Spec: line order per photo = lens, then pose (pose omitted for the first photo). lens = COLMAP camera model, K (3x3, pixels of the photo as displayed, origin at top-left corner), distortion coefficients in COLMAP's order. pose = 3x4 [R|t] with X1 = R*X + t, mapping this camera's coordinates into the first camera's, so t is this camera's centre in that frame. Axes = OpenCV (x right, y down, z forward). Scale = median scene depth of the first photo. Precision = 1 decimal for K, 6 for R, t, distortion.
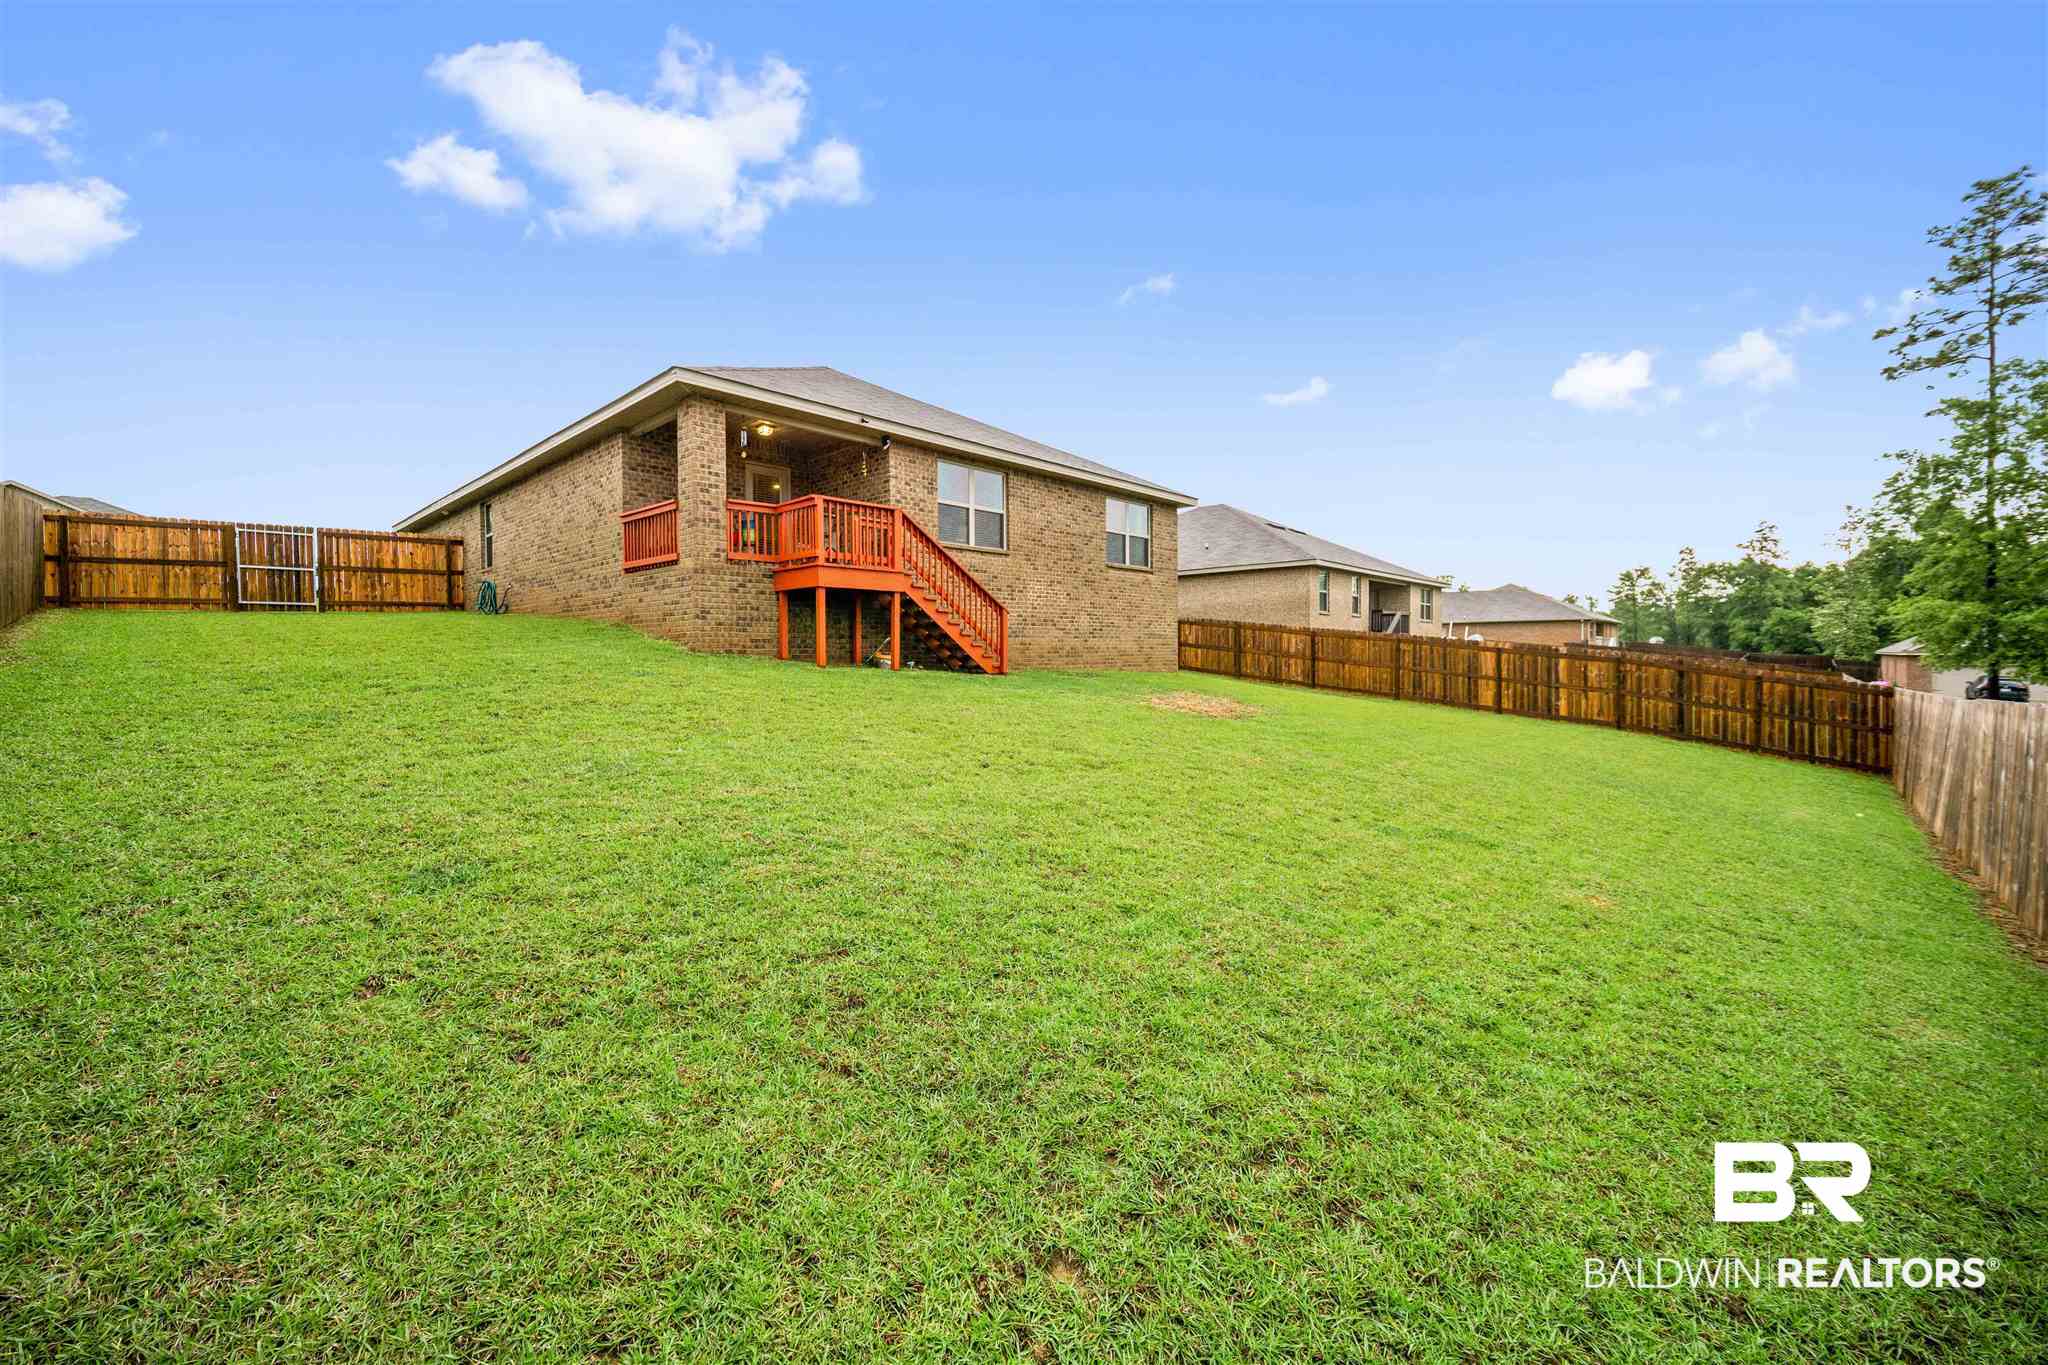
lens RADIAL K [[805.5, 0, 1022.1], [0, 805.5, 669.6], [0, 0, 1]] dist [0.000317, -0.000052]
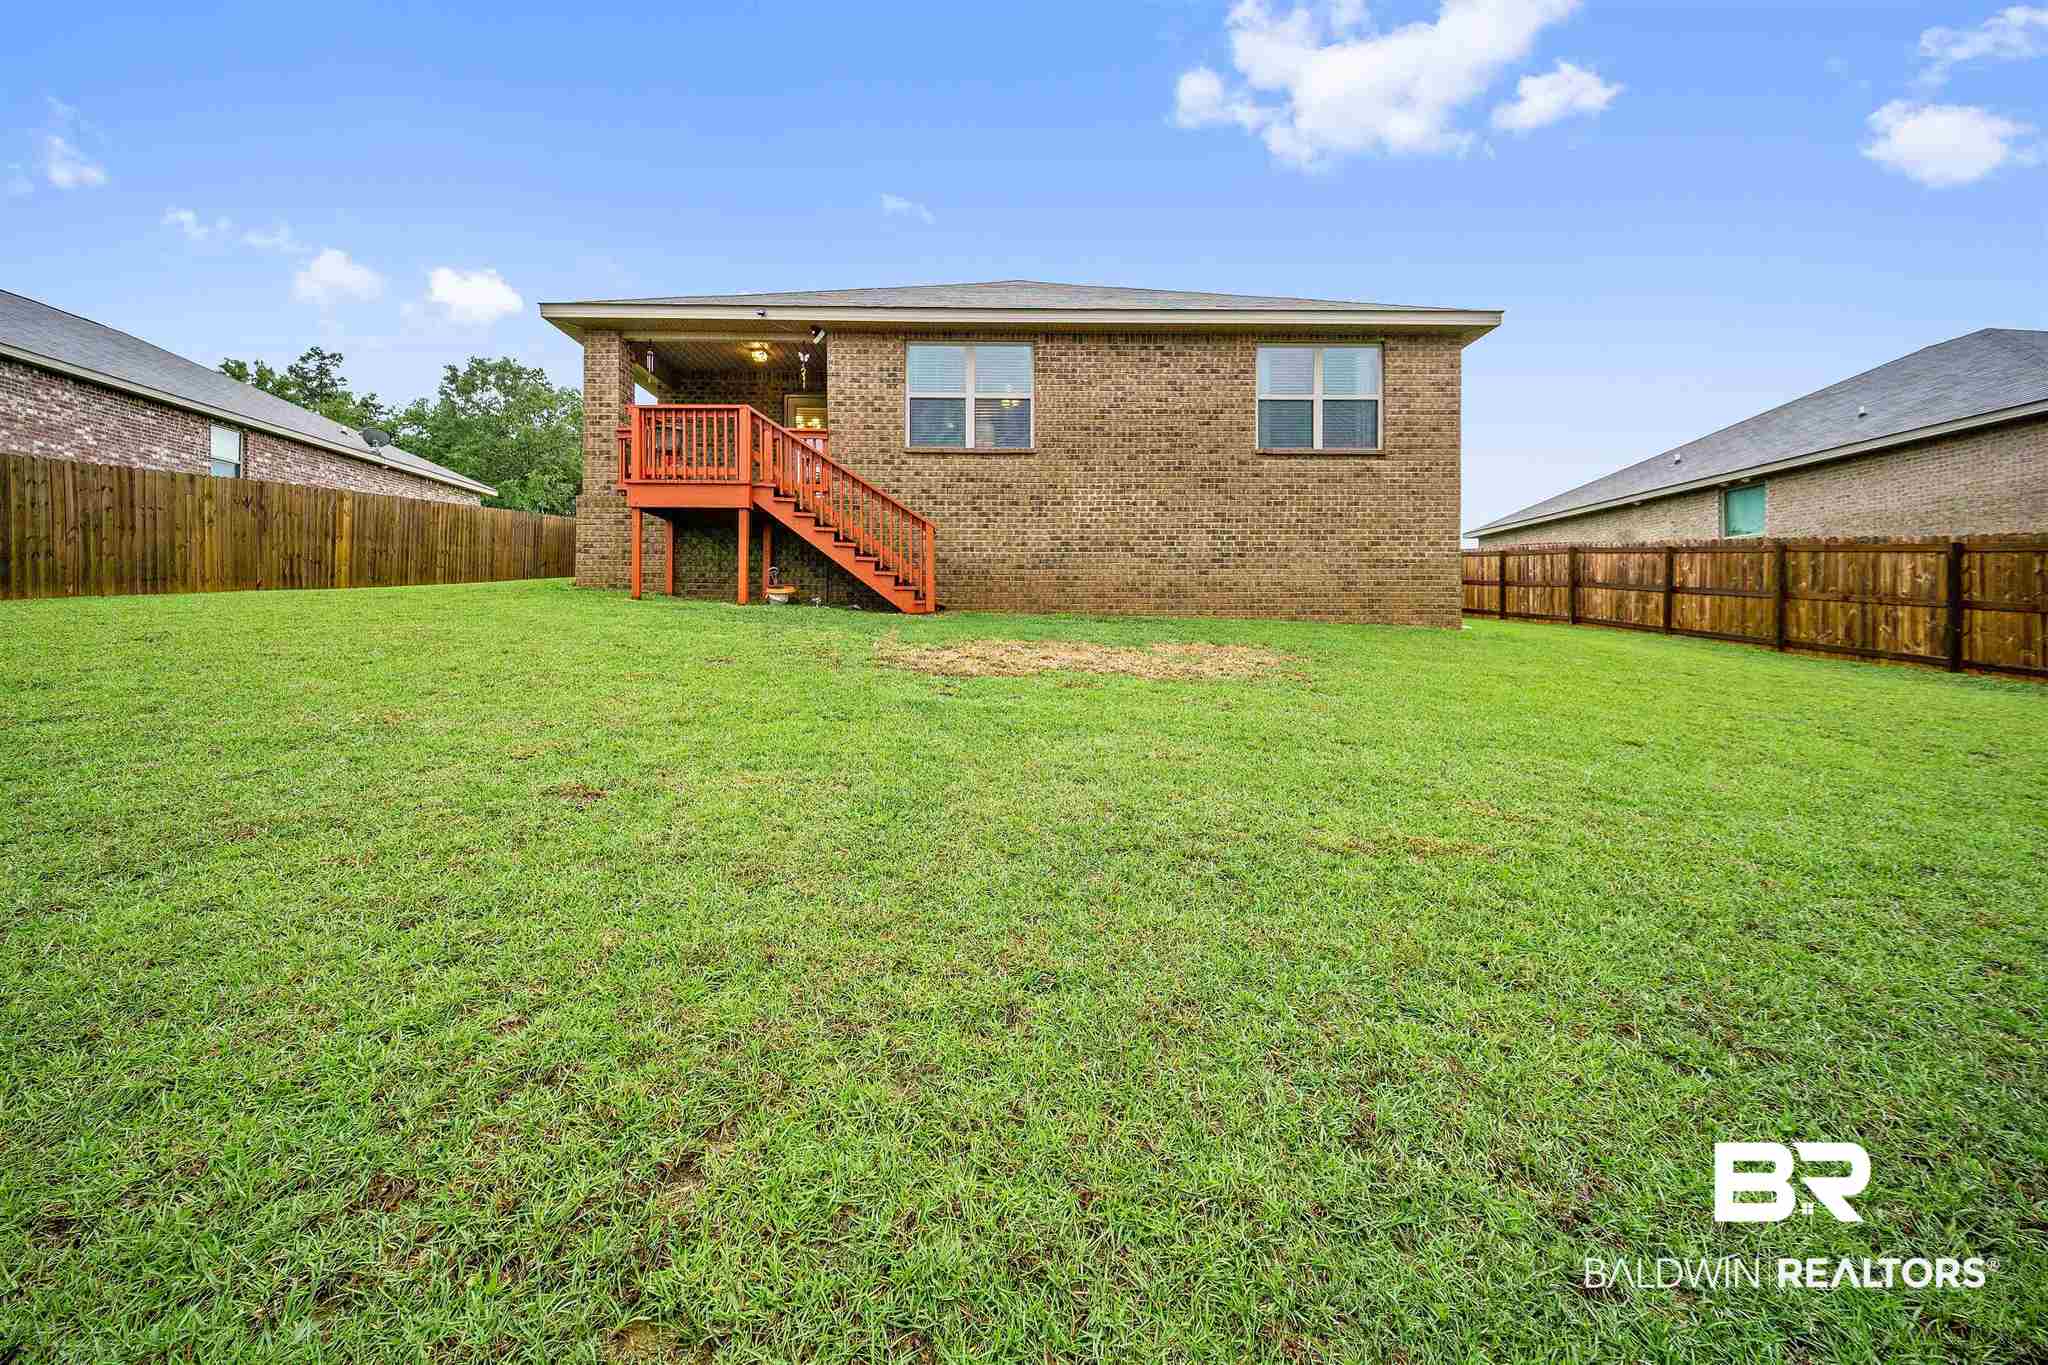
lens RADIAL K [[837.0, 0, 1011.2], [0, 837.0, 659.4], [0, 0, 1]] dist [0.007603, -0.000030]
pose [[0.703264, 0.022677, -0.710567, 0.453356], [-0.019316, 0.999732, 0.012788, 0.029065], [0.710666, 0.004732, 0.703513, 0.410413]]
